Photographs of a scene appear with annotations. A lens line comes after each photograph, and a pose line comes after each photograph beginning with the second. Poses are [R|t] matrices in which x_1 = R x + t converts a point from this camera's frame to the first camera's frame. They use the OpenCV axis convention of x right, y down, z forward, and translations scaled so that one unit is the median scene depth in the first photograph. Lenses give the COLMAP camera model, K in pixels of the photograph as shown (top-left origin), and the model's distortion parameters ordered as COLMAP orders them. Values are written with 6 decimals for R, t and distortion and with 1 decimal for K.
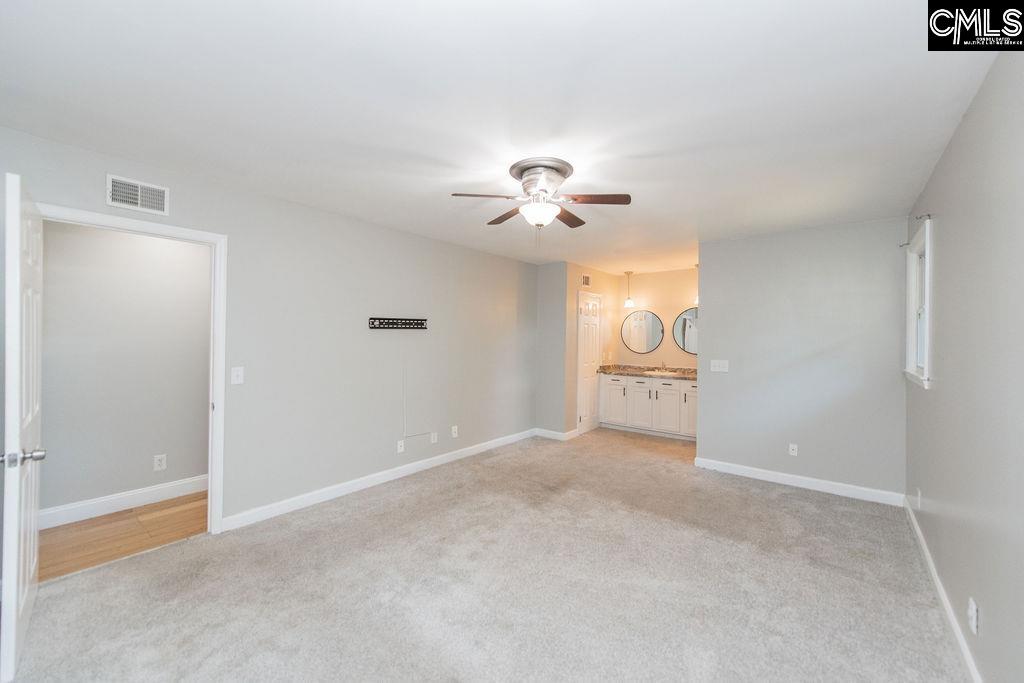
lens RADIAL K [[405.5, 0, 510.6], [0, 405.5, 336.3], [0, 0, 1]] dist [0.000136, -0.000176]
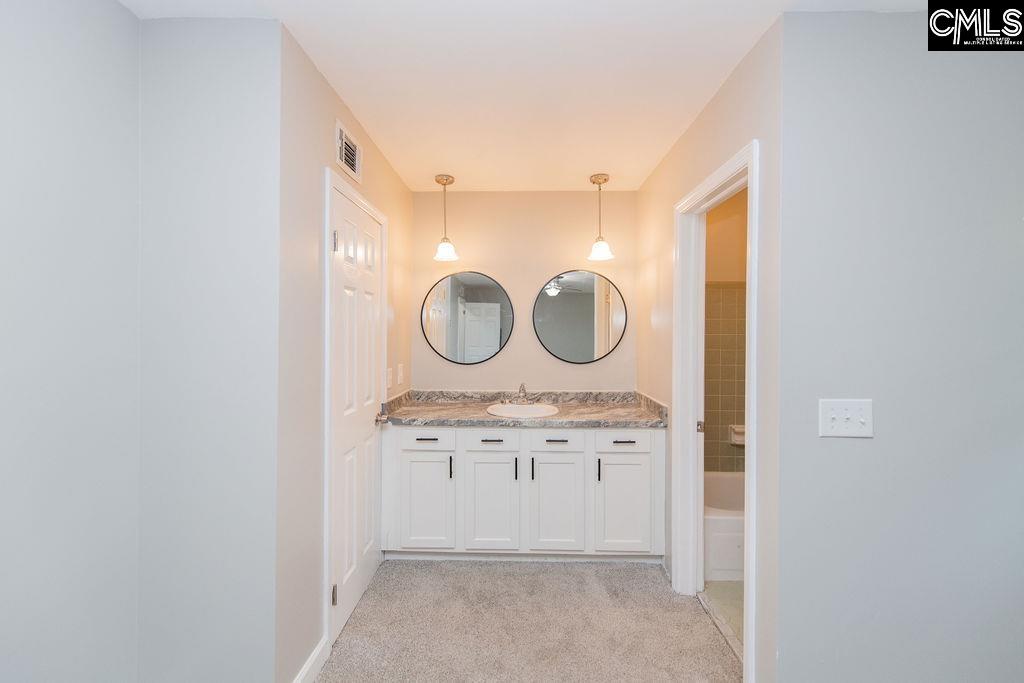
lens RADIAL K [[424.8, 0, 513.8], [0, 424.8, 326.9], [0, 0, 1]] dist [0.000161, -0.000078]
pose [[0.794803, -0.006889, 0.606828, 0.078211], [0.006209, 0.999976, 0.003221, -0.000406], [-0.606835, 0.001208, 0.794827, 0.620770]]
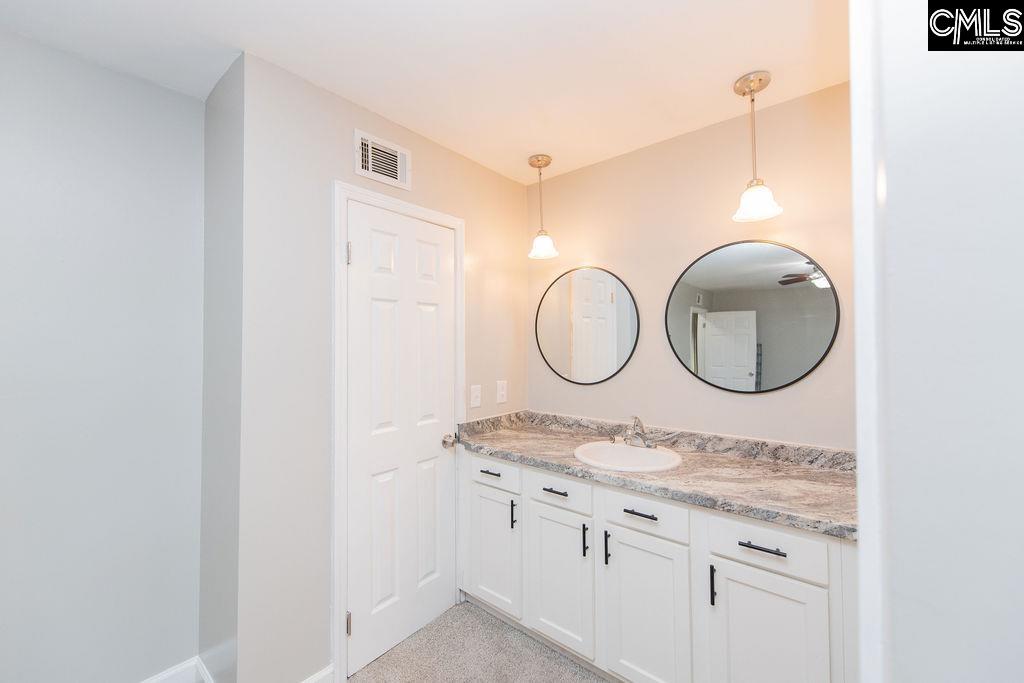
lens RADIAL K [[405.5, 0, 510.6], [0, 405.5, 336.3], [0, 0, 1]] dist [0.000136, -0.000176]
pose [[0.999675, -0.016437, -0.019501, 0.280671], [0.015999, 0.999622, -0.022371, 0.006737], [0.019861, 0.022052, 0.999560, 0.669416]]
